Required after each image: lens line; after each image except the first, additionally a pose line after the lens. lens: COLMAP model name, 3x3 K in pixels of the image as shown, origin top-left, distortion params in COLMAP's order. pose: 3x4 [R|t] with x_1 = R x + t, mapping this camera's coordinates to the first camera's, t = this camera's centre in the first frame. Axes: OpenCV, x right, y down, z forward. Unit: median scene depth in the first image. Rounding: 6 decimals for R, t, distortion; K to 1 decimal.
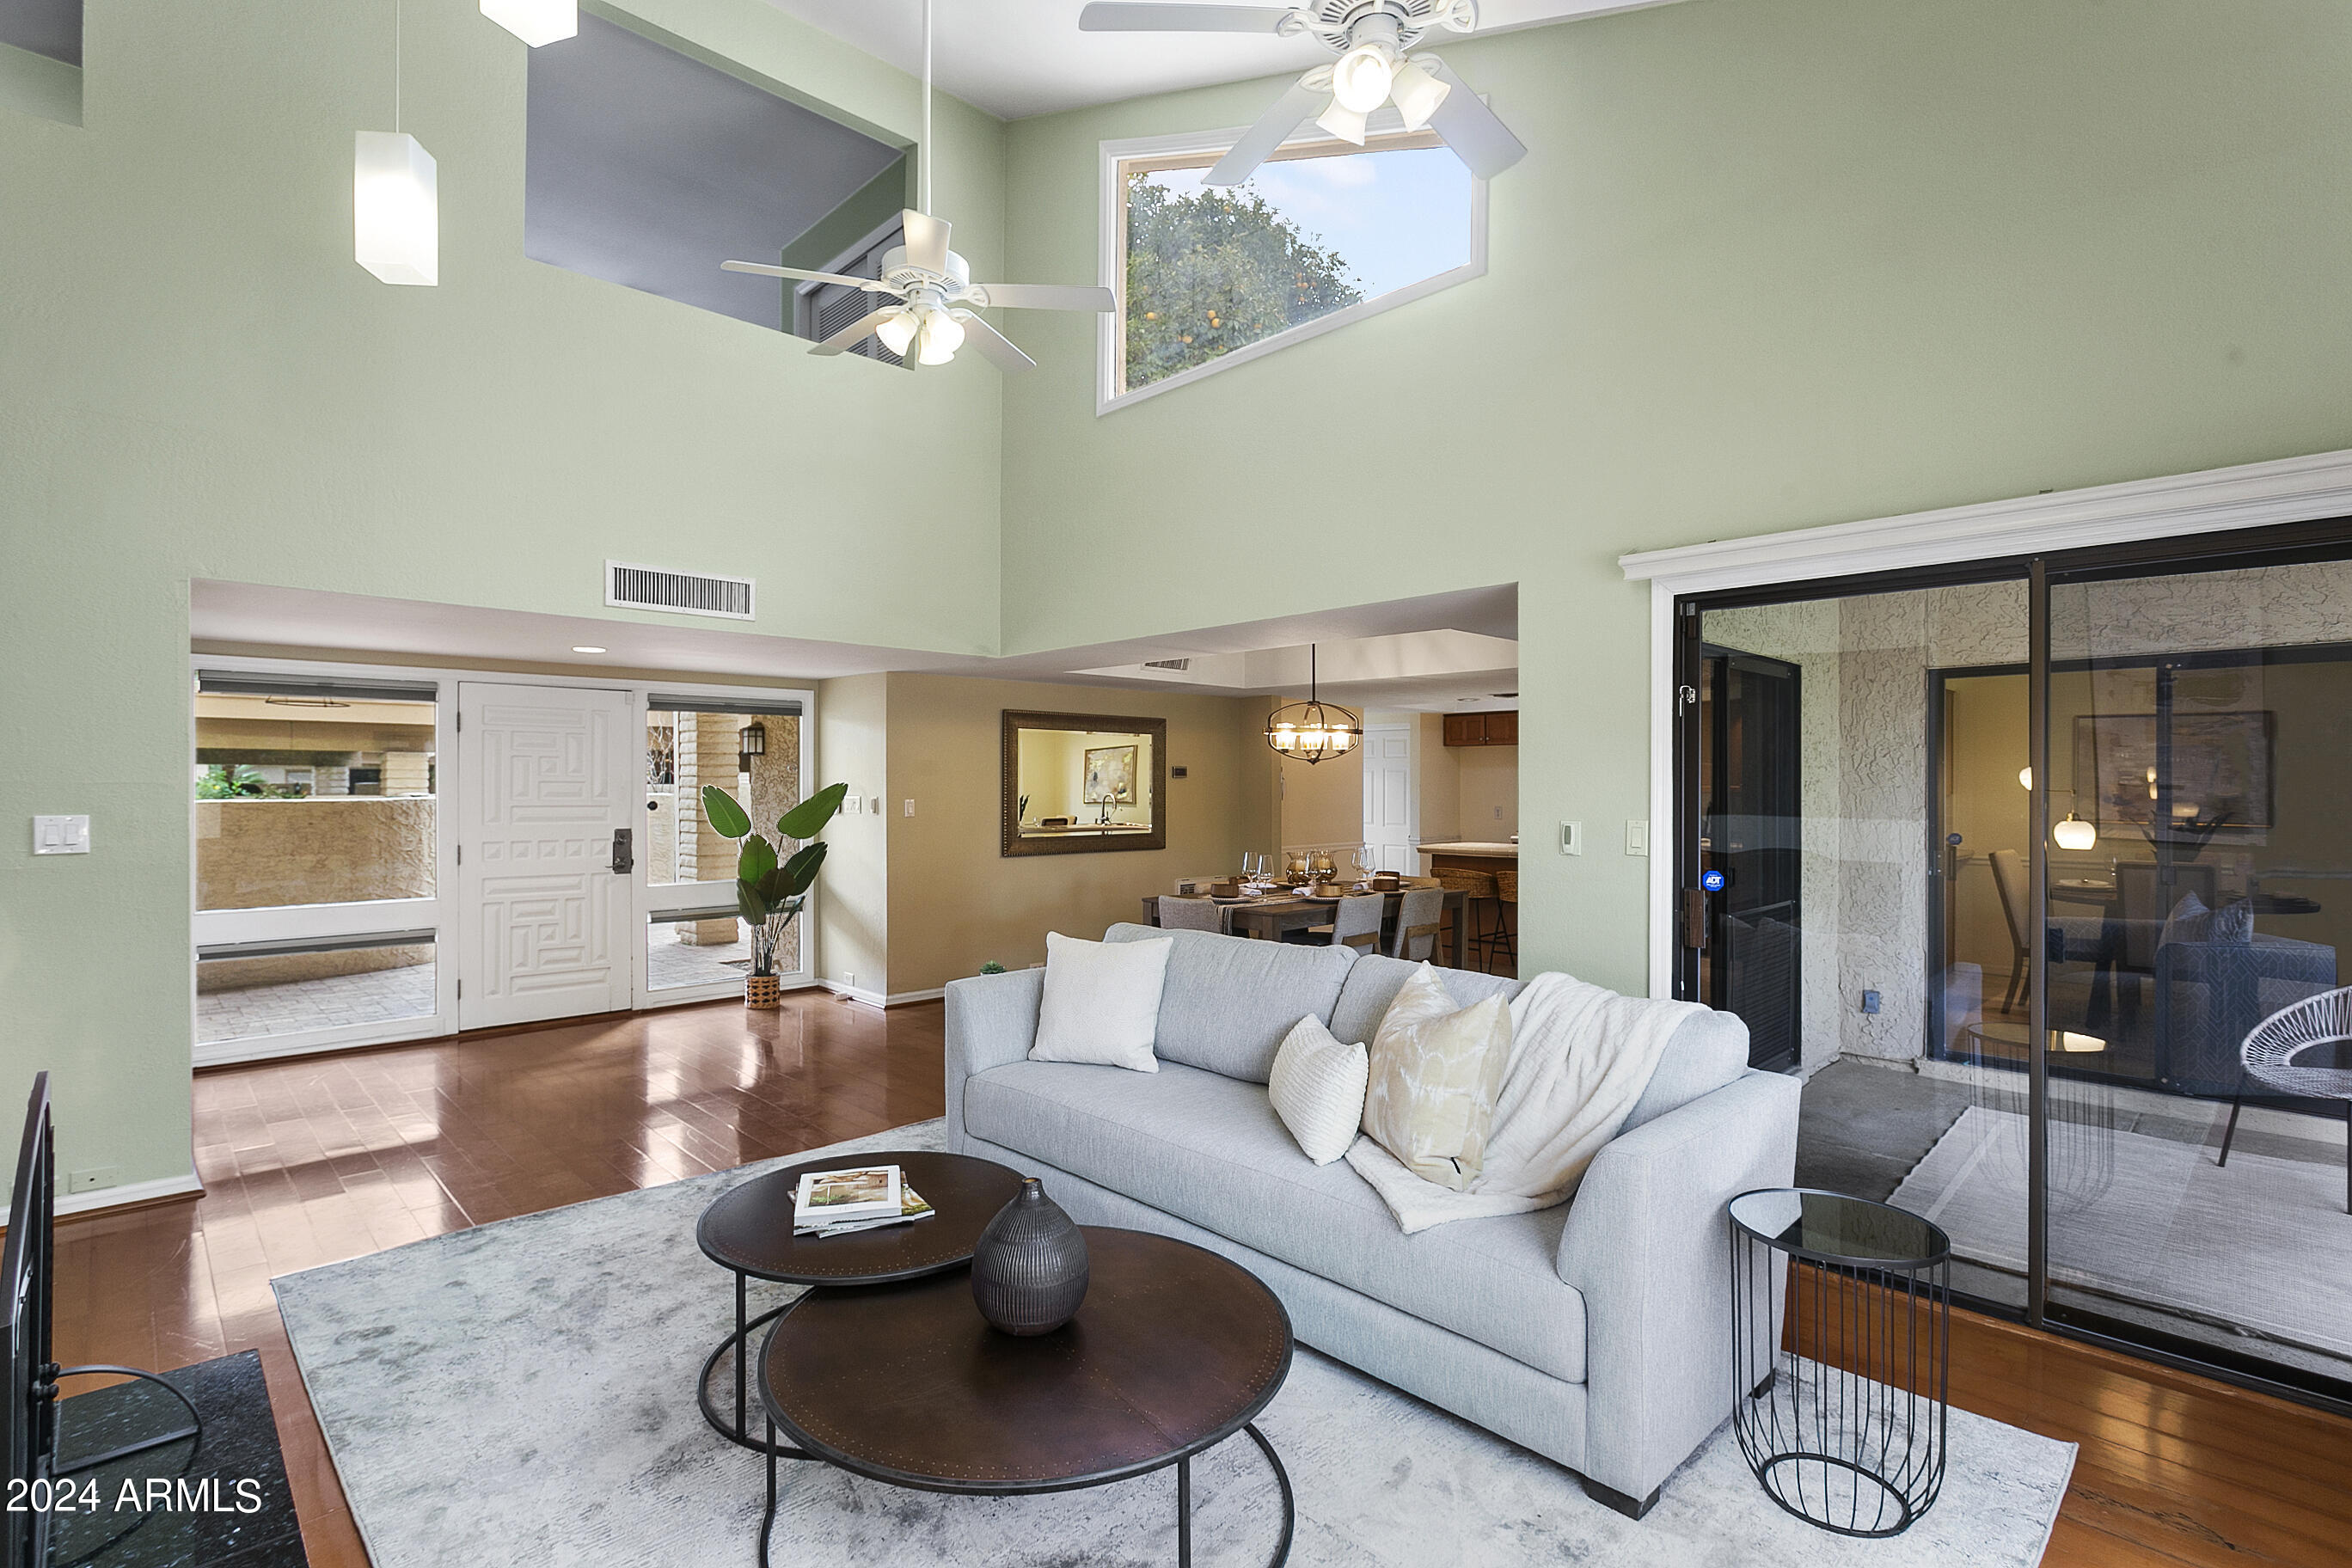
lens RADIAL K [[1144.0, 0, 1176.3], [0, 1144.0, 783.4], [0, 0, 1]] dist [-0.023596, -0.000913]
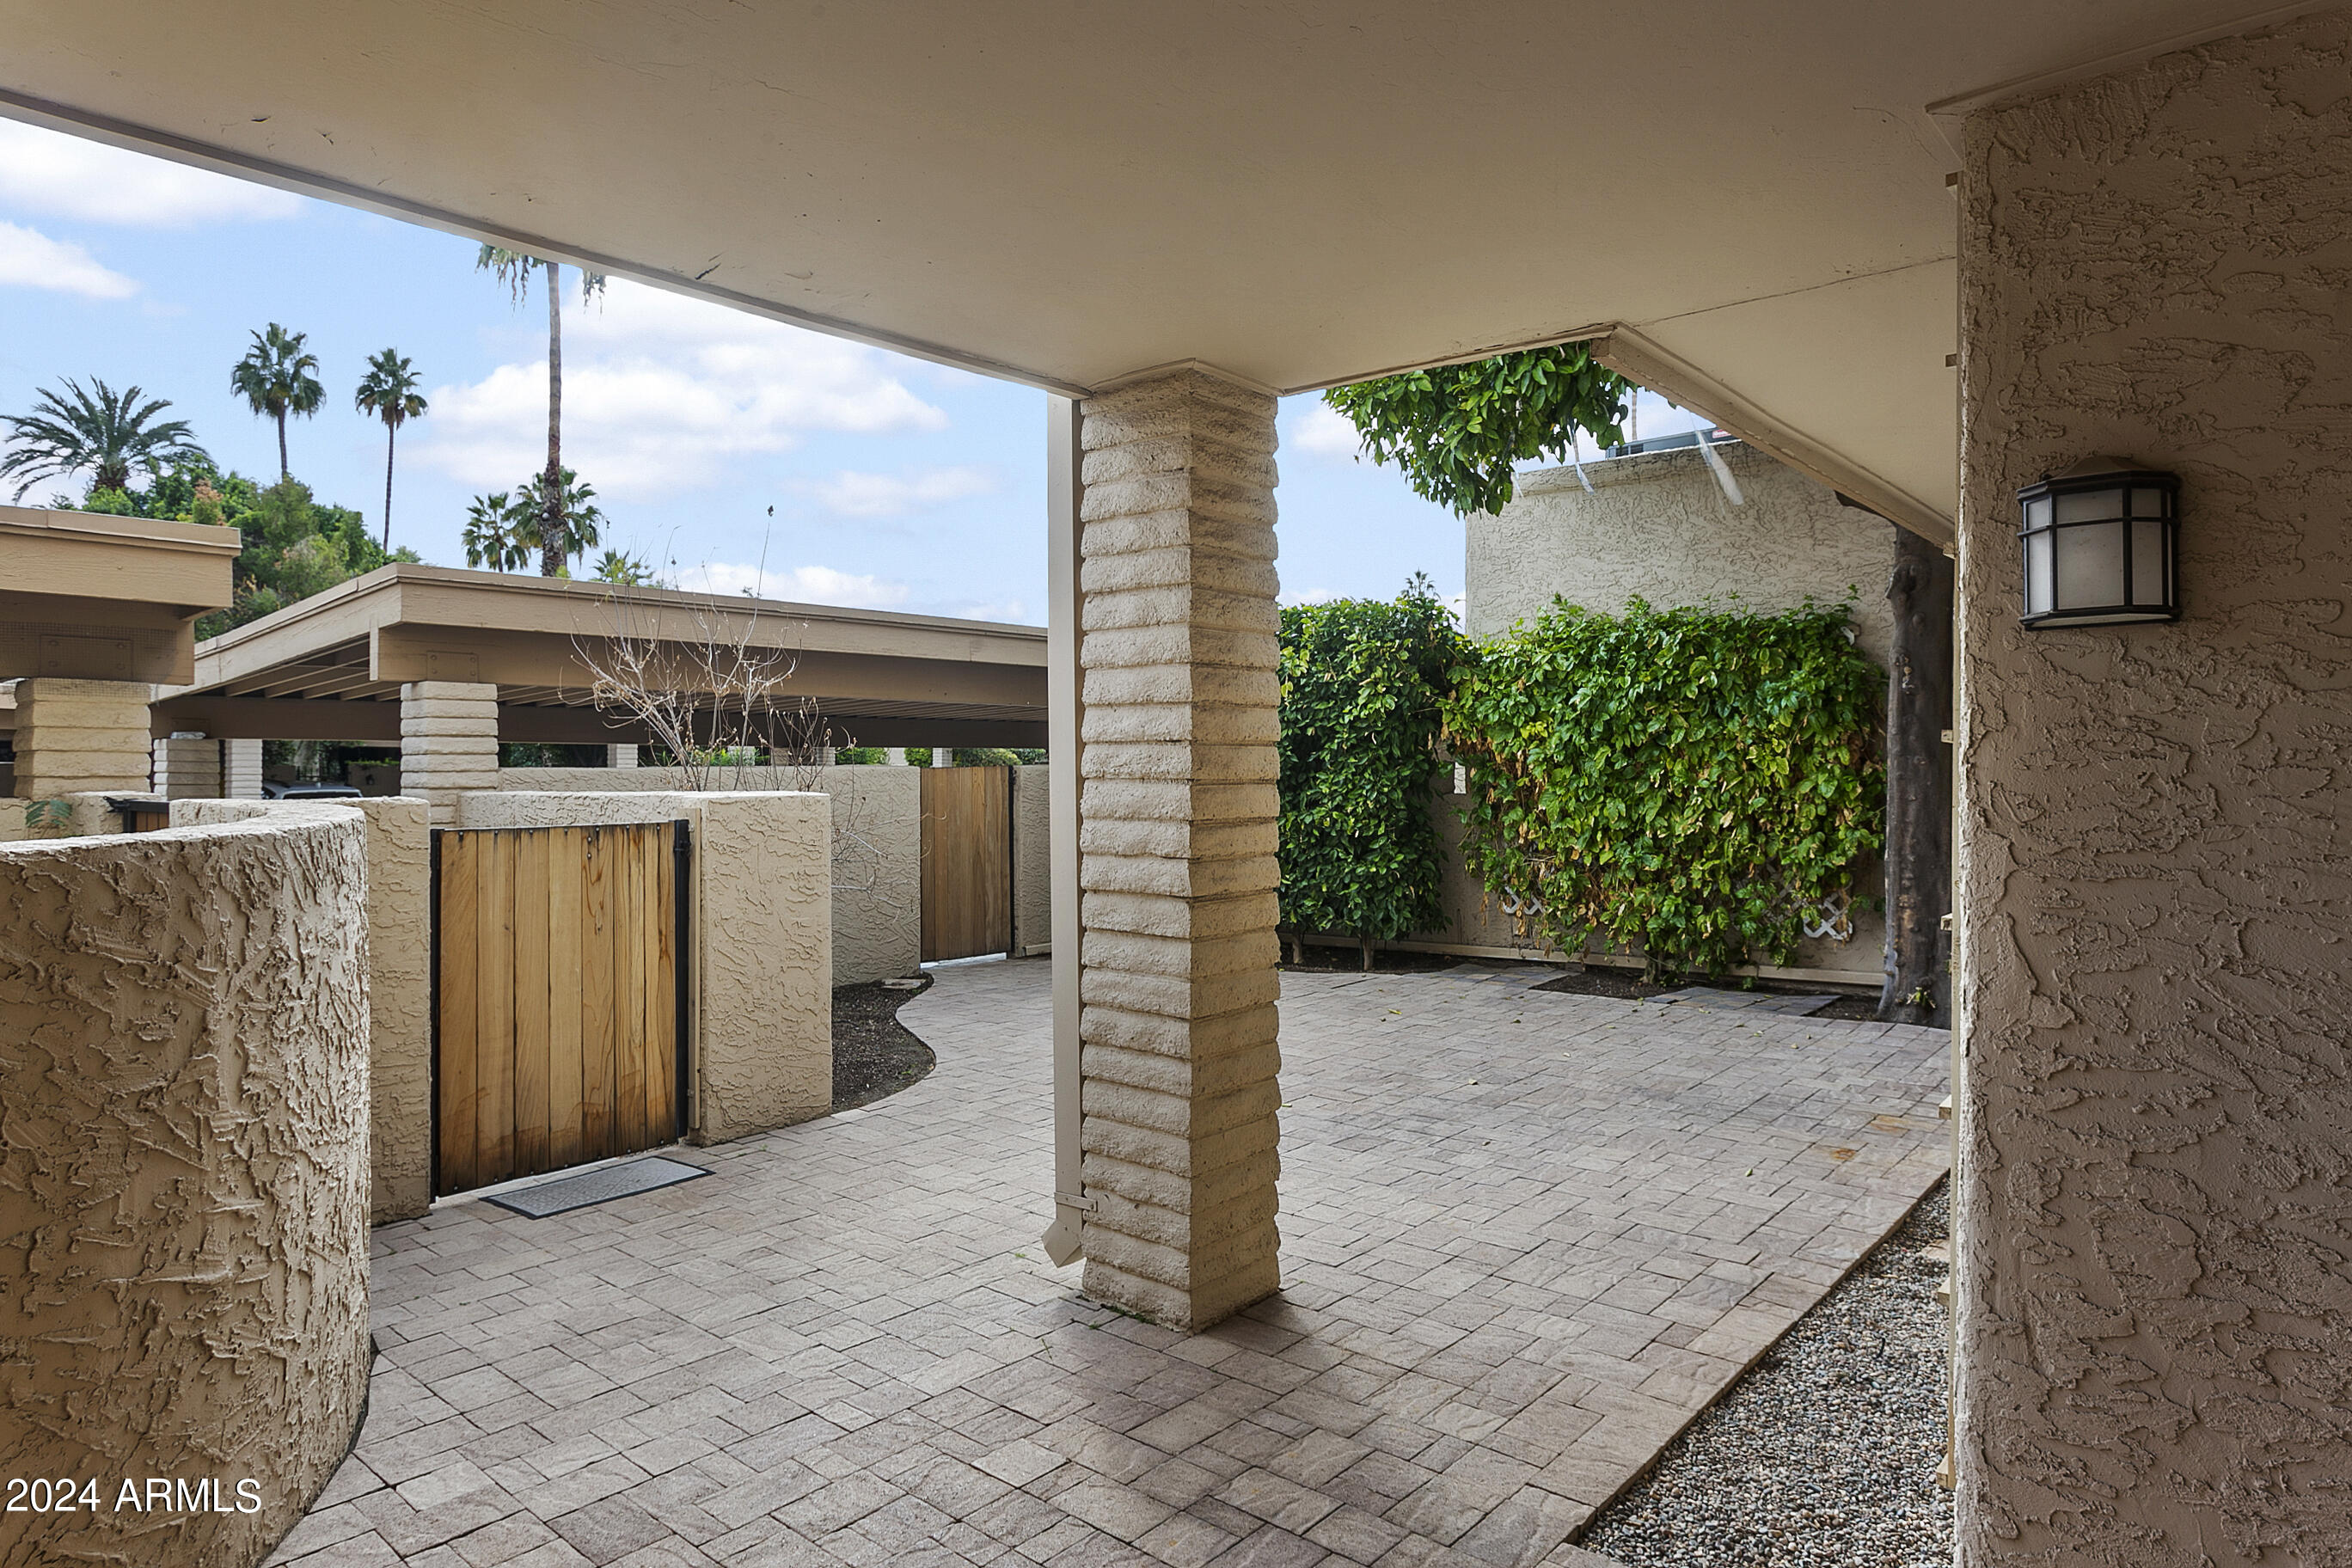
lens RADIAL K [[1402.5, 0, 1175.4], [0, 1402.5, 780.4], [0, 0, 1]] dist [-0.003003, 0.000388]
pose [[0.995526, -0.001556, 0.094474, -0.505648], [0.001082, 0.999987, 0.005068, 0.001531], [-0.094480, -0.004943, 0.995514, 0.713367]]
